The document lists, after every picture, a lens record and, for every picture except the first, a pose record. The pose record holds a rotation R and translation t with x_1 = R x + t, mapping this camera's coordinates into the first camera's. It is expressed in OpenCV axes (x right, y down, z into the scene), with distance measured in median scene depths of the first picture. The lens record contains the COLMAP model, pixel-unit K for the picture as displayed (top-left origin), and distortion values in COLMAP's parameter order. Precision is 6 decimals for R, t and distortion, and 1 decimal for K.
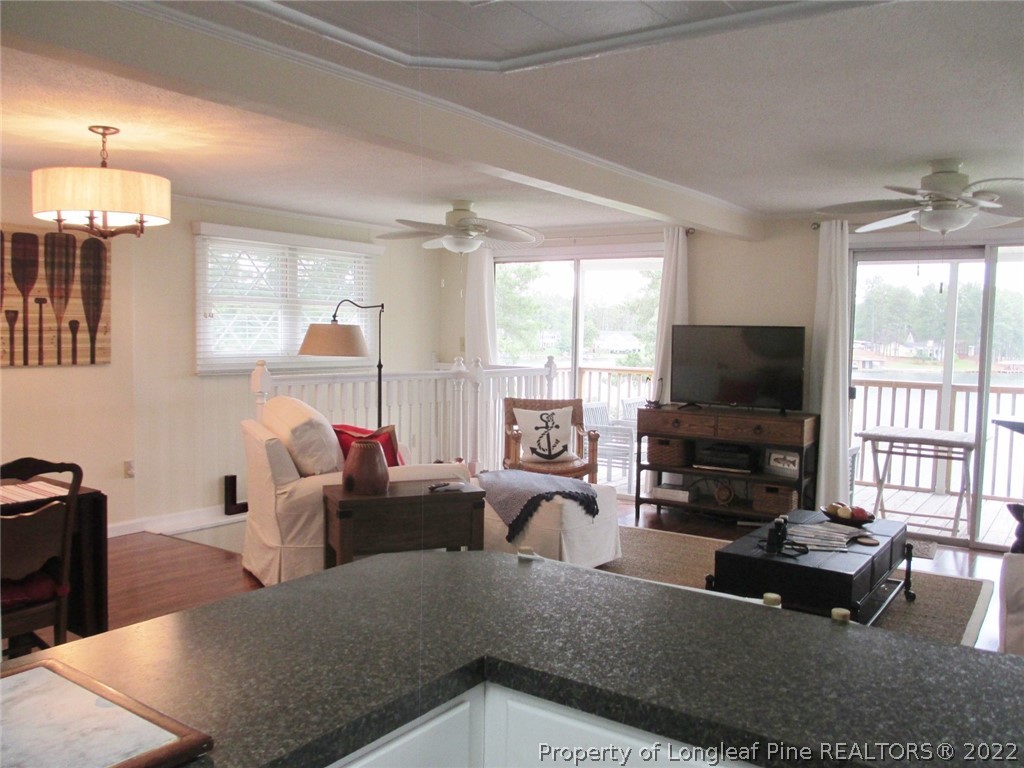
lens RADIAL K [[858.1, 0, 512.0], [0, 858.1, 384.0], [0, 0, 1]] dist [-0.062060, 0.031934]
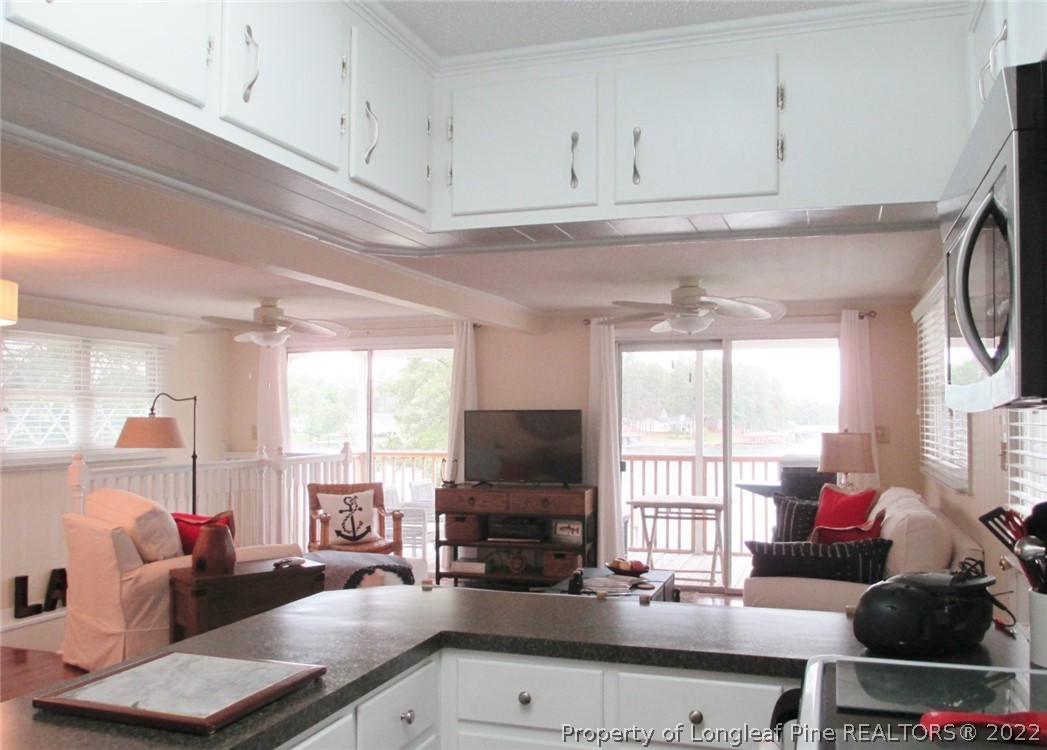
lens RADIAL K [[915.1, 0, 523.5], [0, 915.1, 375.0], [0, 0, 1]] dist [-0.060592, 0.005063]
pose [[0.958901, -0.010262, 0.283556, -0.073115], [0.039363, 0.994494, -0.097123, 0.002690], [-0.280998, 0.104292, 0.954025, -0.144150]]
